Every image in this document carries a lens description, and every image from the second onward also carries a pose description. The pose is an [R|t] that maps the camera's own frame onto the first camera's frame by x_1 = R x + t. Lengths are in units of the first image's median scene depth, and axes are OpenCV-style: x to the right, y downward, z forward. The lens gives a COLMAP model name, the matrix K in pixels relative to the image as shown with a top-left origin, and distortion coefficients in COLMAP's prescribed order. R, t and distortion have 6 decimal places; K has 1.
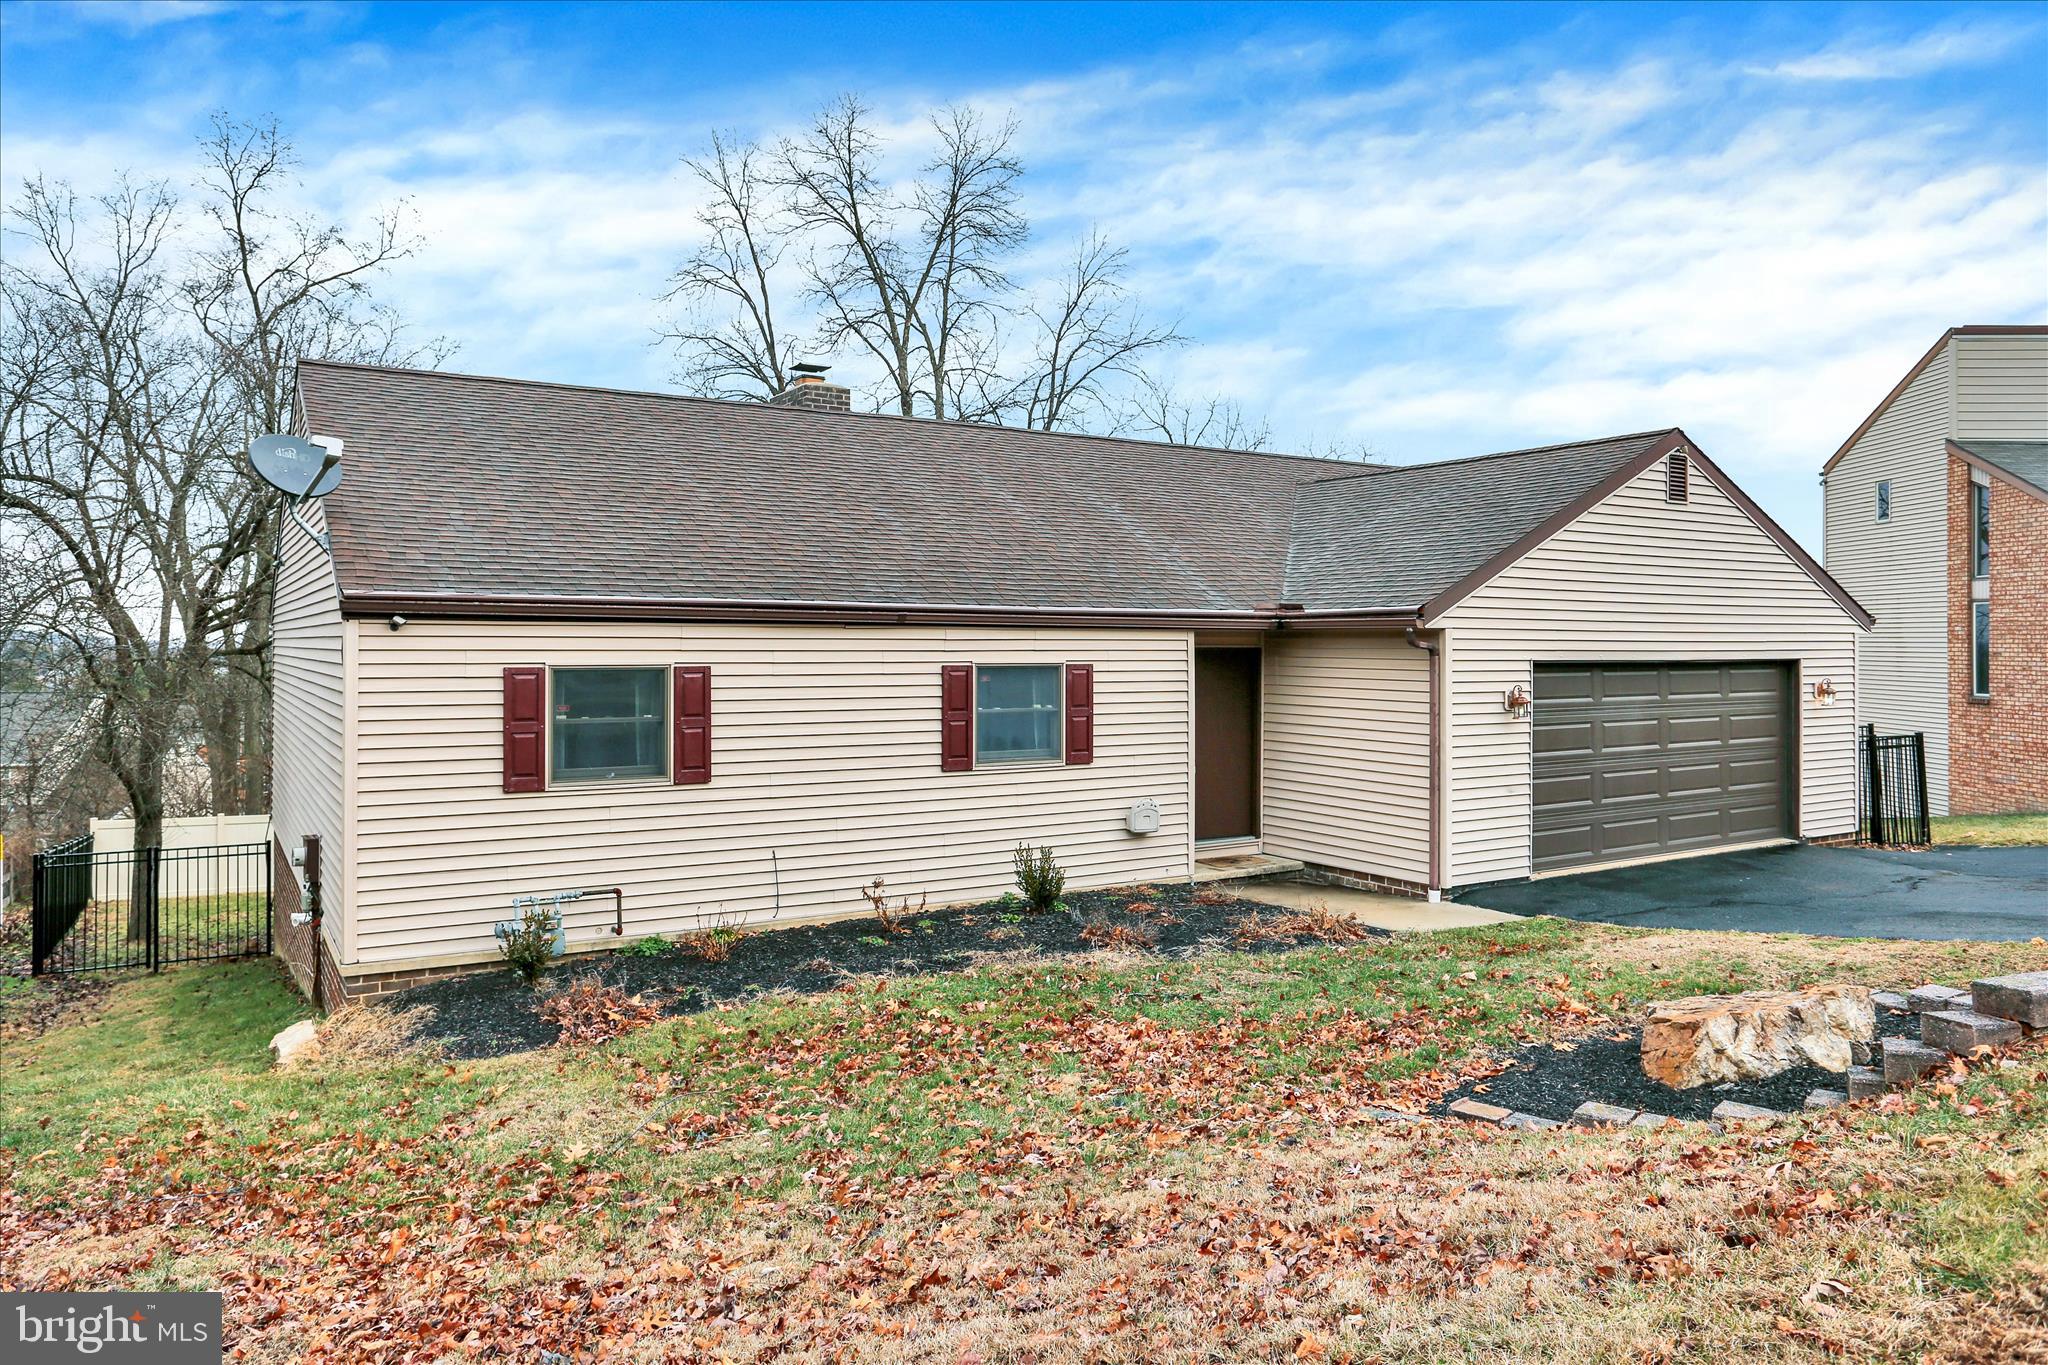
lens RADIAL K [[1340.2, 0, 1023.9], [0, 1340.2, 614.3], [0, 0, 1]] dist [0.053472, 0.000539]
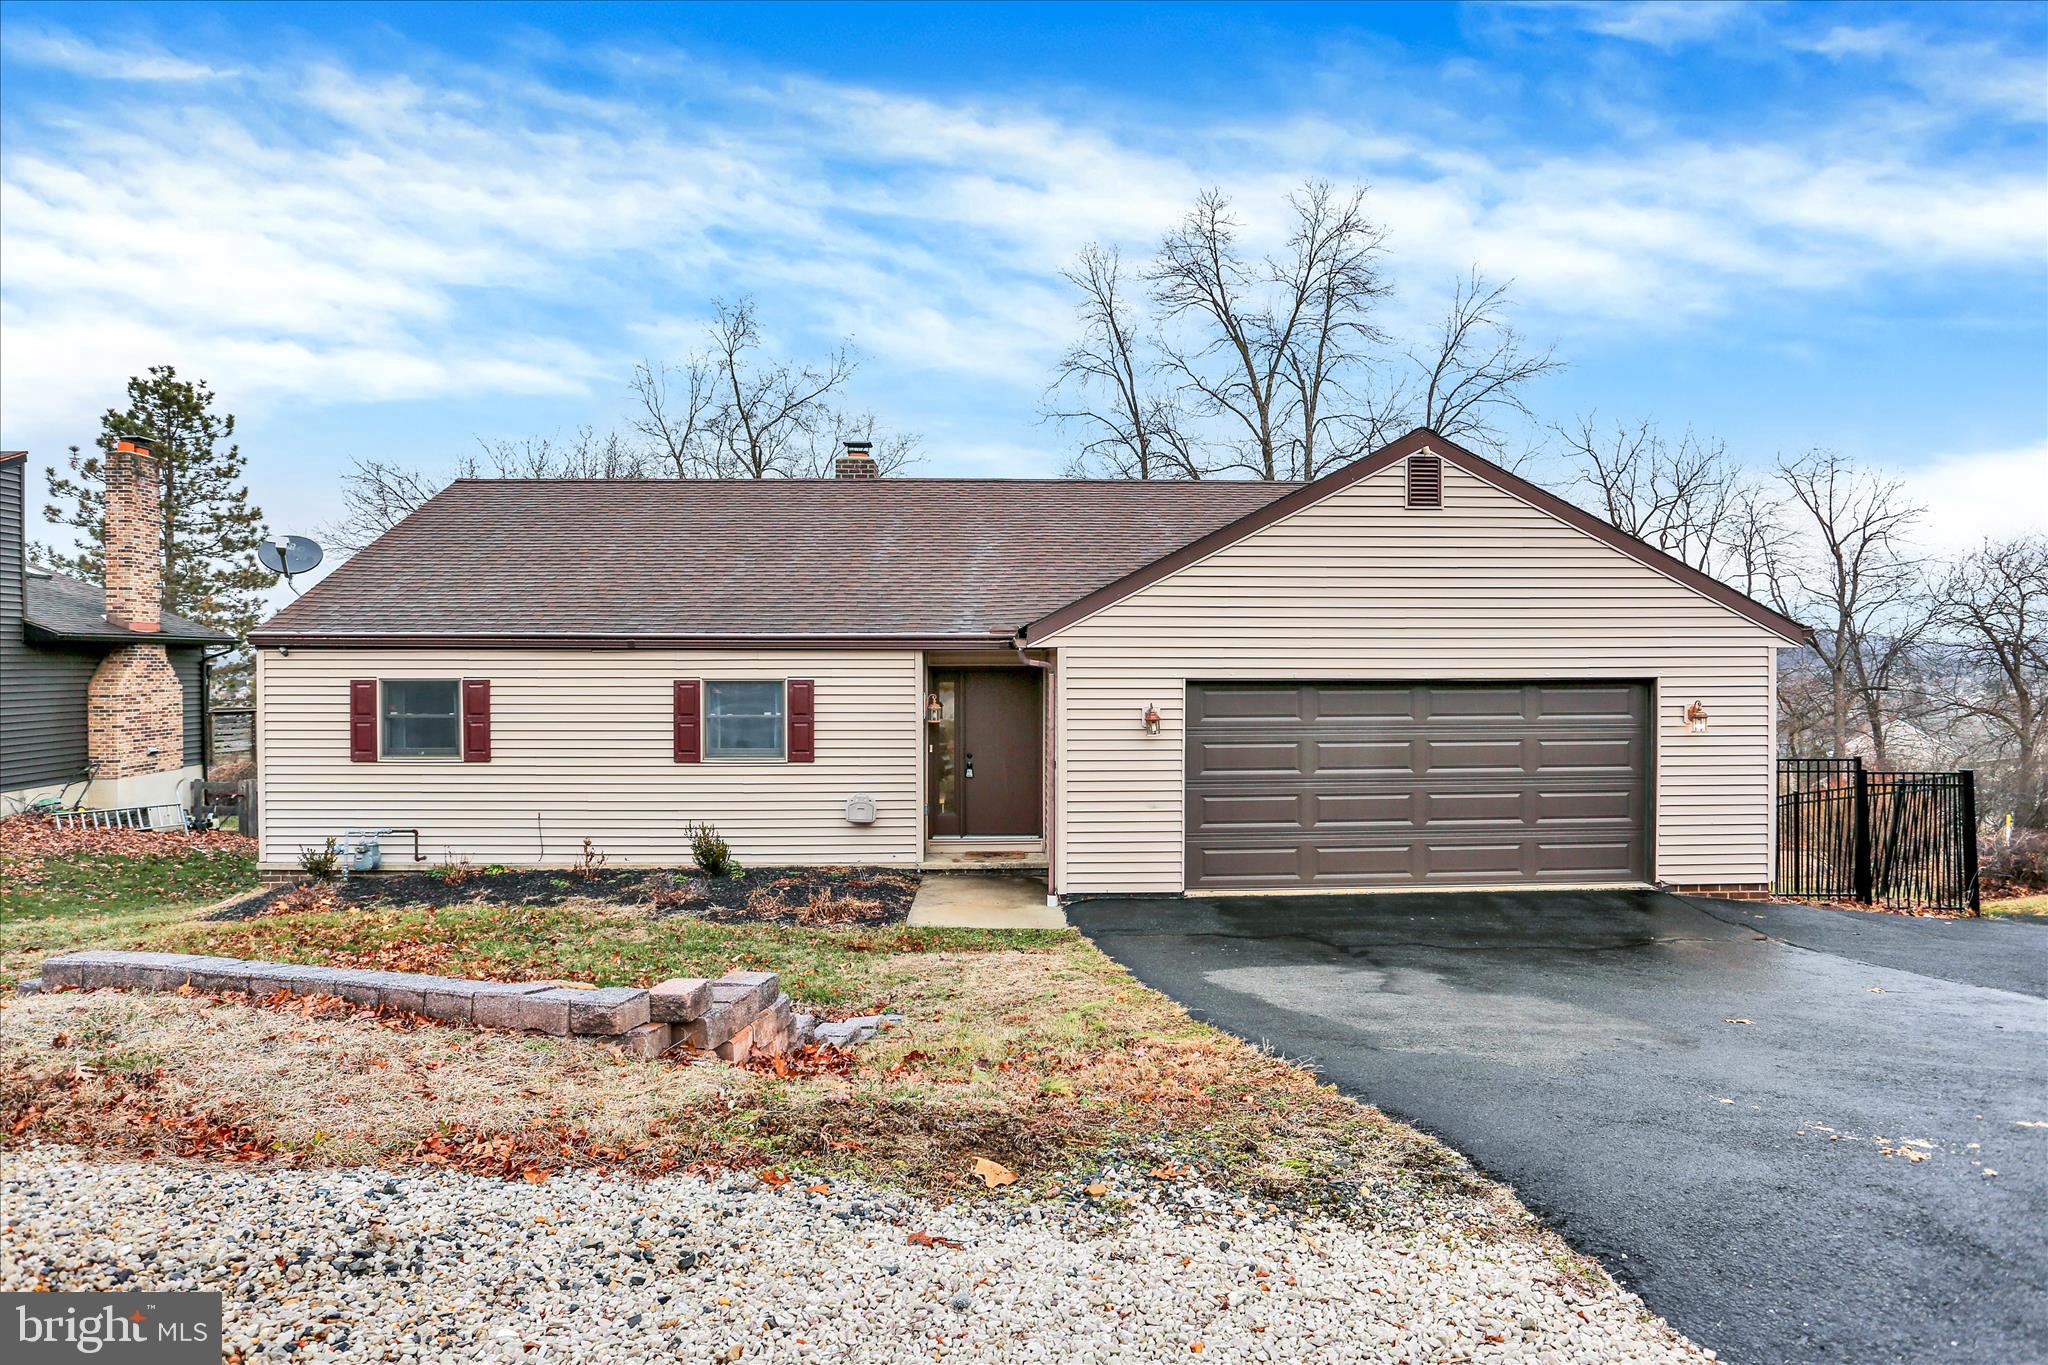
lens RADIAL K [[1094.4, 0, 1023.8], [0, 1094.4, 653.4], [0, 0, 1]] dist [-0.002543, -0.000024]
pose [[0.862821, -0.004525, -0.505489, 0.709683], [0.014788, 0.999758, 0.016291, 0.000388], [0.505292, -0.021531, 0.862680, 0.248983]]
